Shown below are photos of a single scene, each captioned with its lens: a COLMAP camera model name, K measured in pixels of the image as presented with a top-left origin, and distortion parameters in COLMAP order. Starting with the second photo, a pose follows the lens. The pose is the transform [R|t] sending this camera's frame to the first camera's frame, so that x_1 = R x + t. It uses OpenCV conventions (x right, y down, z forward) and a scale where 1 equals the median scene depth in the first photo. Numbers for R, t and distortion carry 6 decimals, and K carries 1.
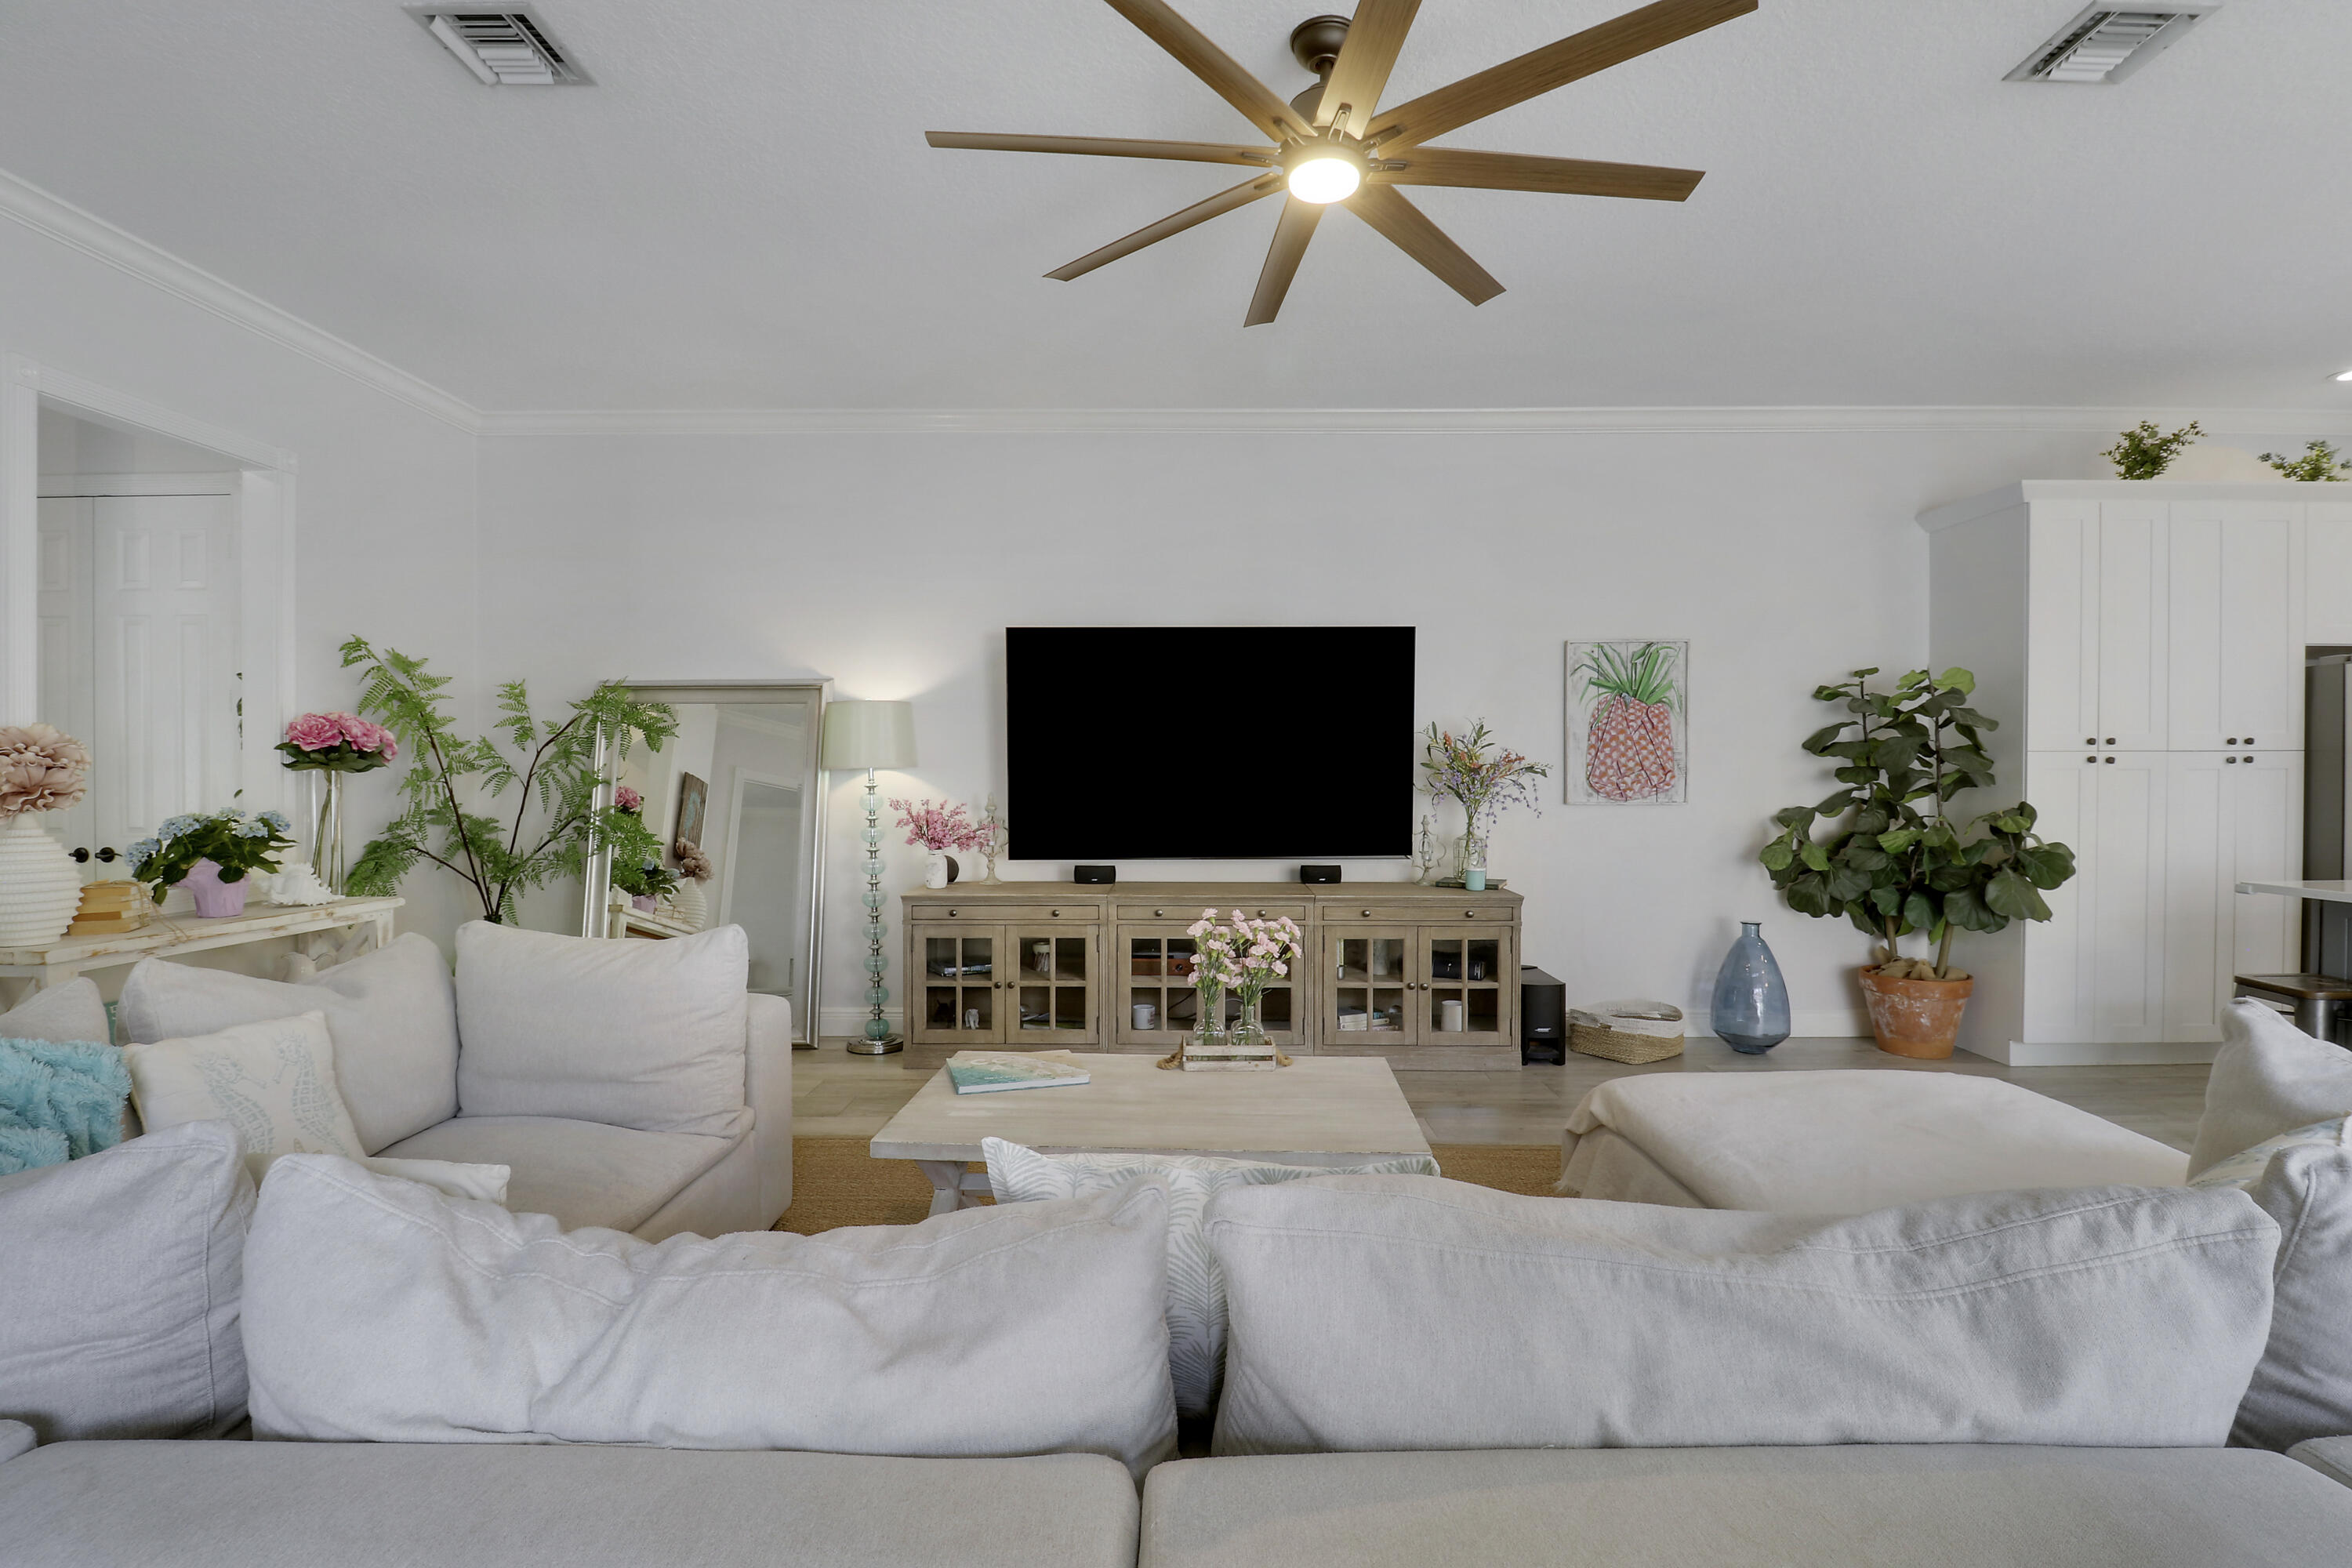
lens RADIAL K [[1103.6, 0, 1199.6], [0, 1103.6, 785.4], [0, 0, 1]] dist [-0.001021, -0.001160]
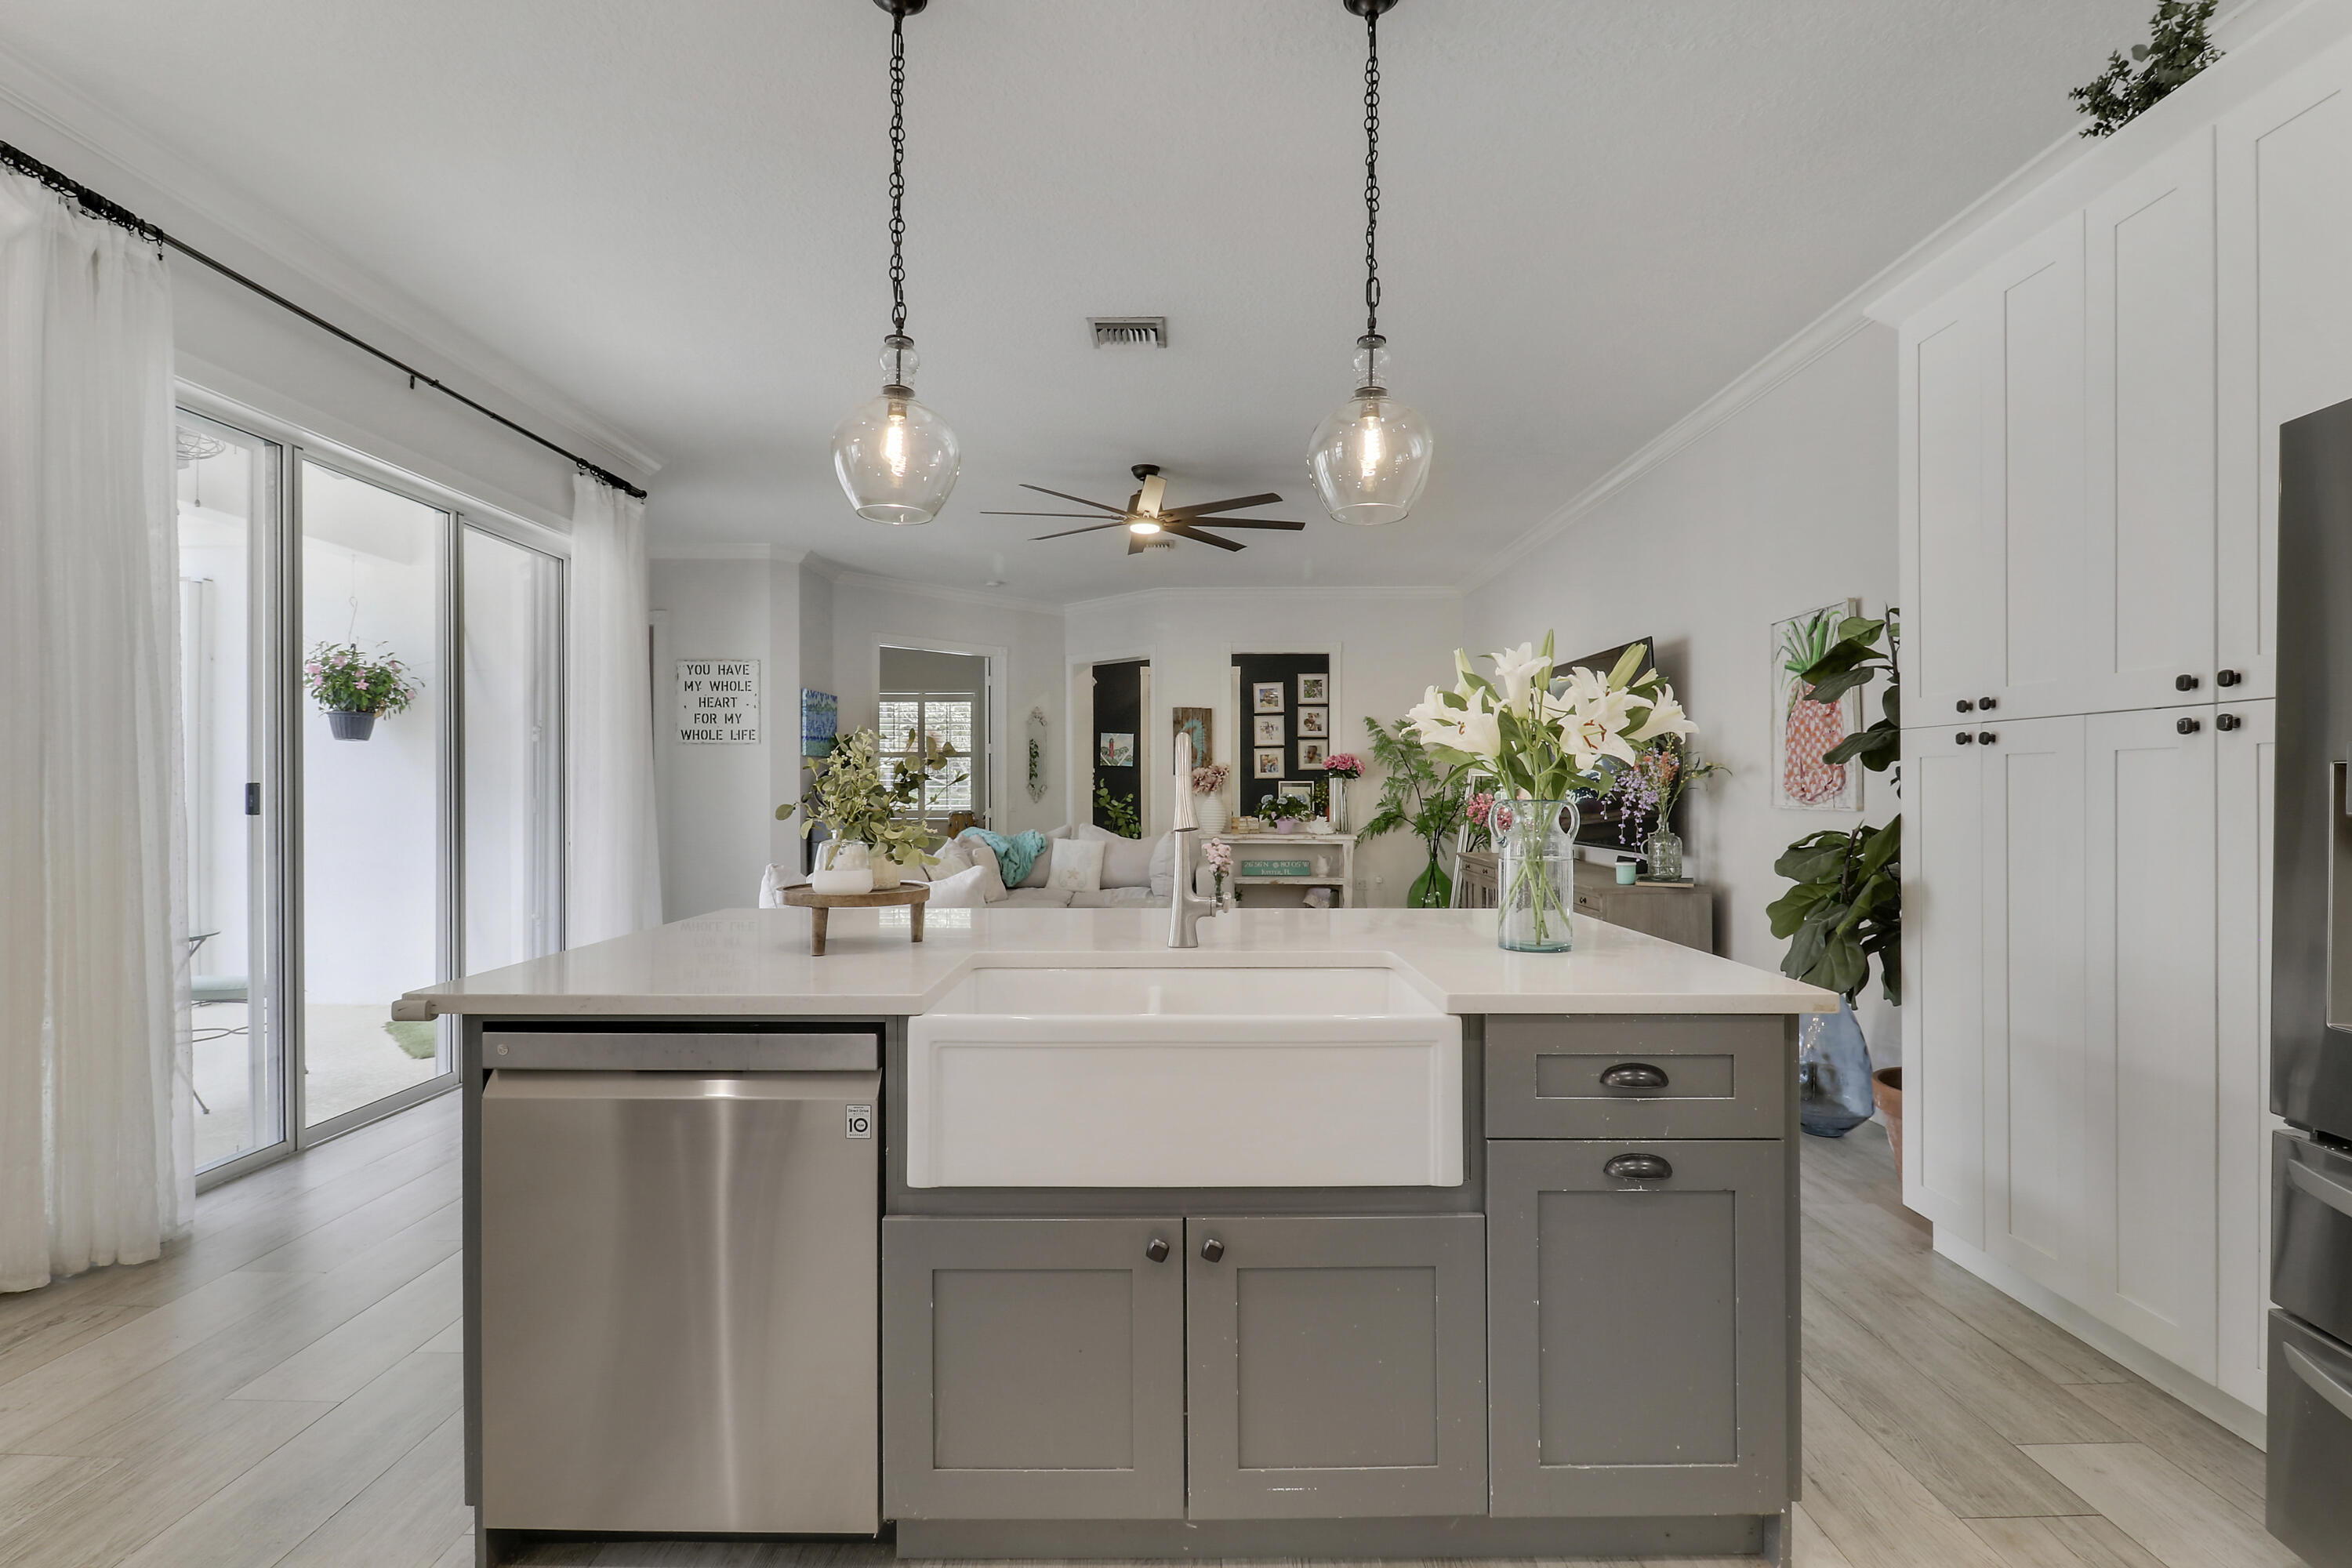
lens RADIAL K [[1098.3, 0, 1179.0], [0, 1098.3, 781.5], [0, 0, 1]] dist [0.006244, -0.013322]
pose [[0.001012, -0.003777, -0.999992, 1.253128], [-0.012599, 0.999913, -0.003790, 0.005588], [0.999920, 0.012602, 0.000965, 0.544880]]
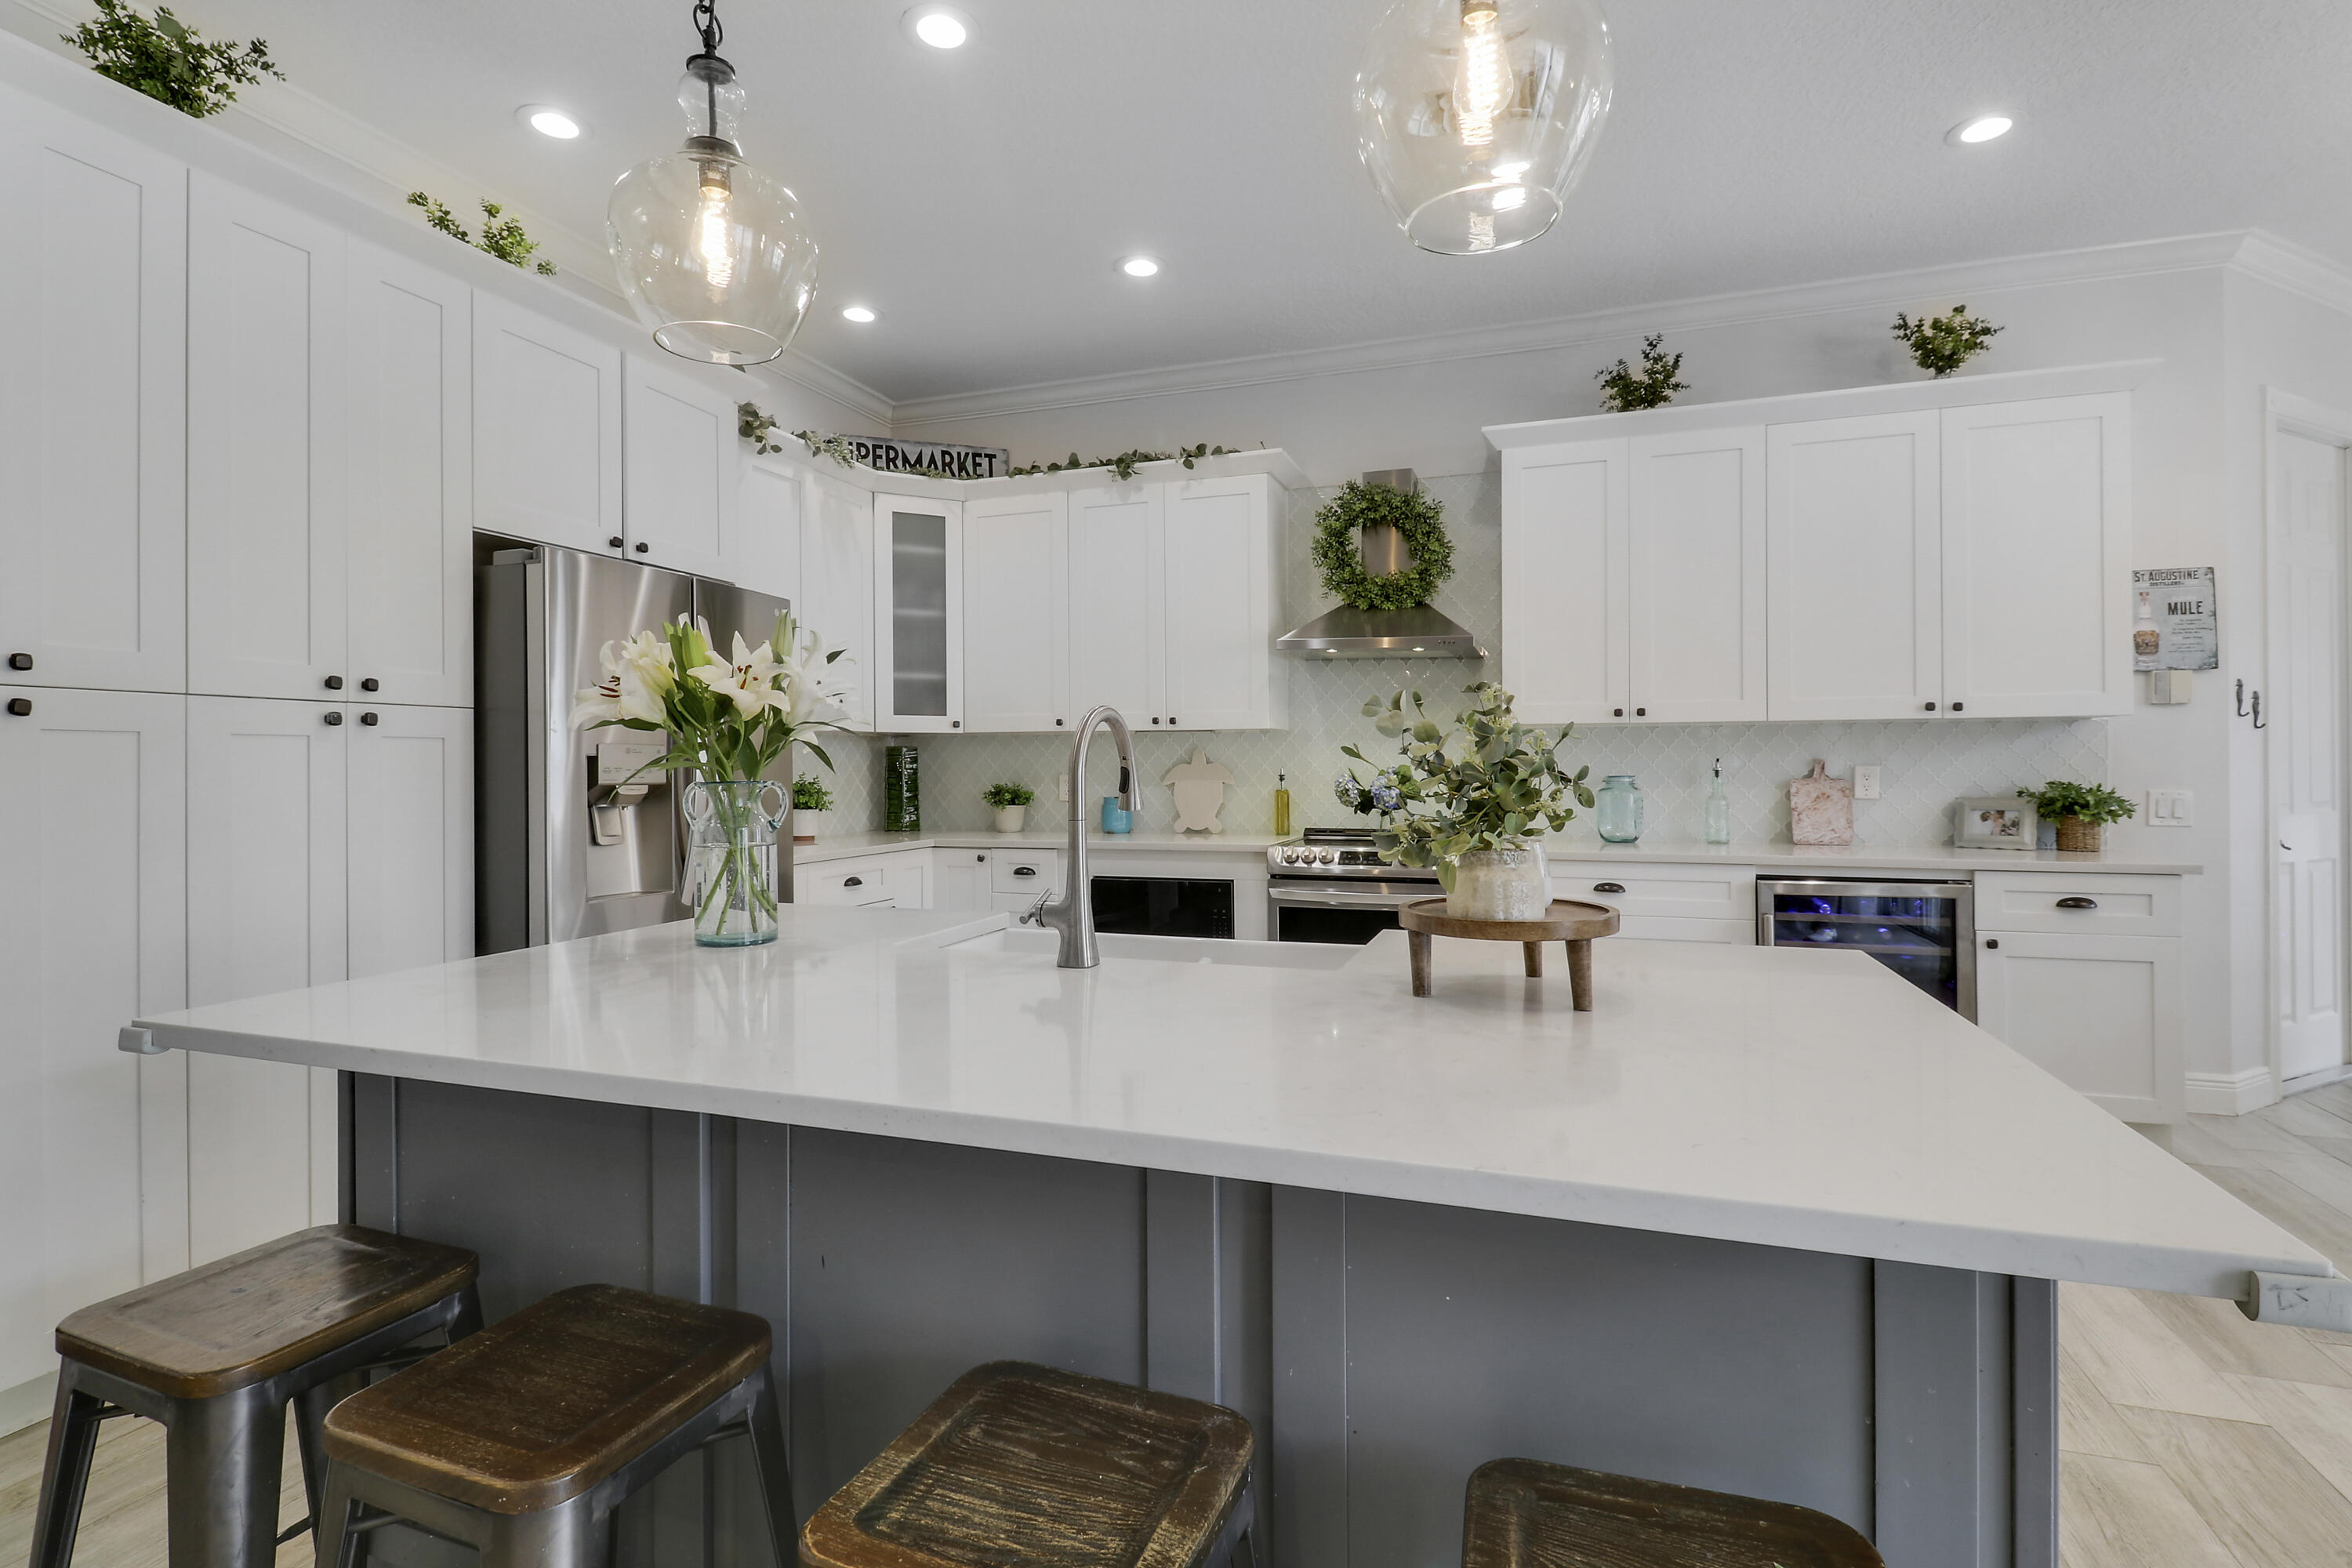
lens RADIAL K [[1098.3, 0, 1183.4], [0, 1098.3, 764.6], [0, 0, 1]] dist [0.006244, -0.013322]
pose [[0.334420, 0.000351, 0.942424, 0.530757], [0.017520, 0.999825, -0.006590, 0.008321], [-0.942261, 0.018715, 0.334355, 0.408413]]
